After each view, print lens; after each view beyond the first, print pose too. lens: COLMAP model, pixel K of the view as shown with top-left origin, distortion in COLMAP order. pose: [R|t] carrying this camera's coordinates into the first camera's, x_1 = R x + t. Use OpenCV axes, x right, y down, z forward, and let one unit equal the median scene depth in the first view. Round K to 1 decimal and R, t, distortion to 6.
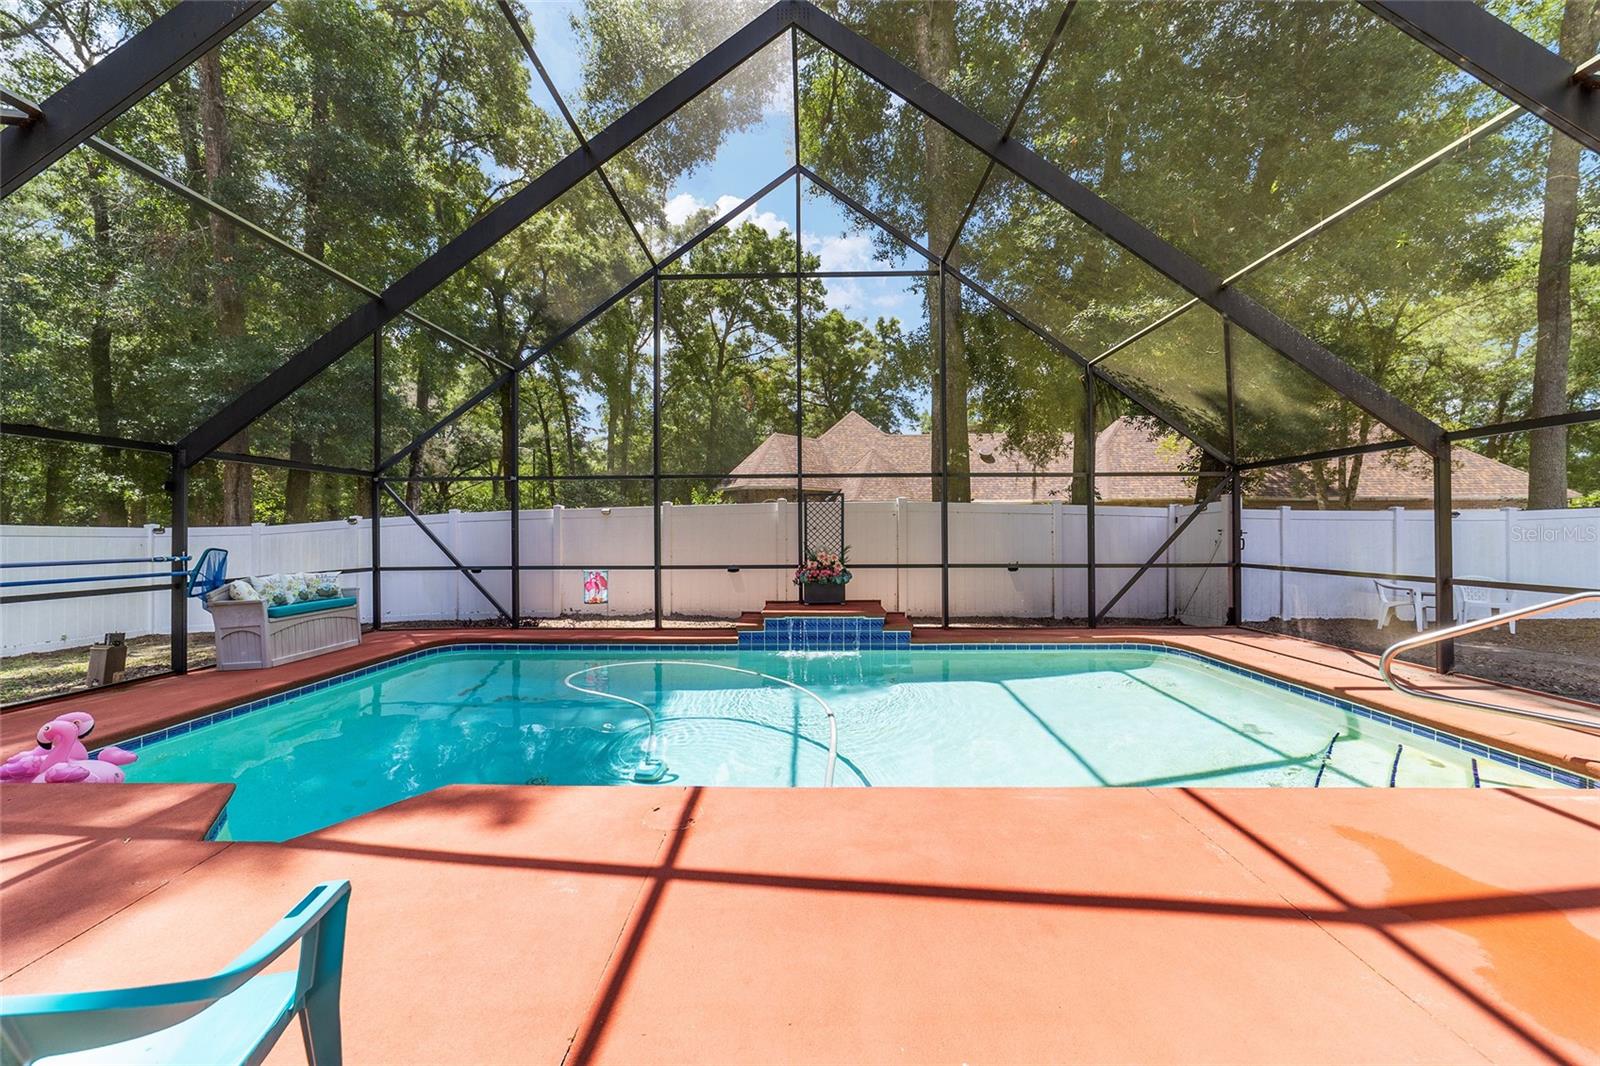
lens RADIAL K [[613.6, 0, 798.4], [0, 613.6, 532.5], [0, 0, 1]] dist [-0.001681, -0.000202]
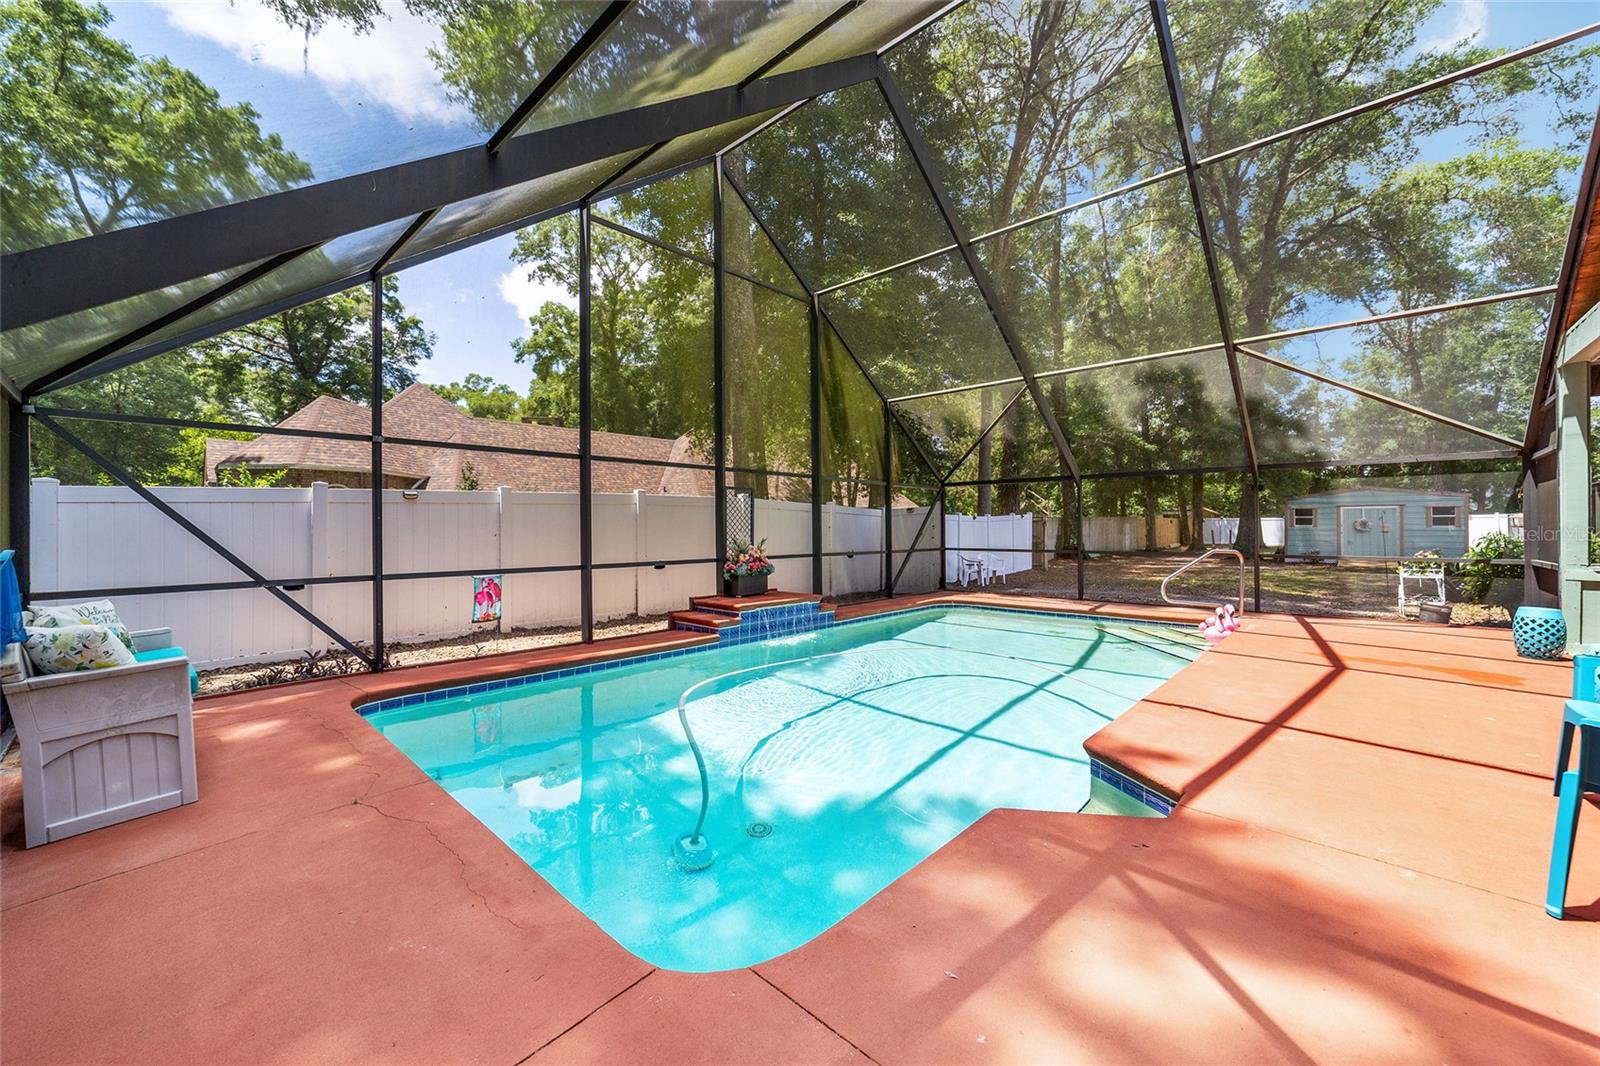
lens RADIAL K [[613.6, 0, 806.3], [0, 613.6, 533.0], [0, 0, 1]] dist [-0.001681, -0.000202]
pose [[0.664483, -0.001751, 0.747302, -0.652754], [-0.000147, 0.999997, 0.002475, 0.009285], [-0.747304, -0.001754, 0.664480, 0.239405]]
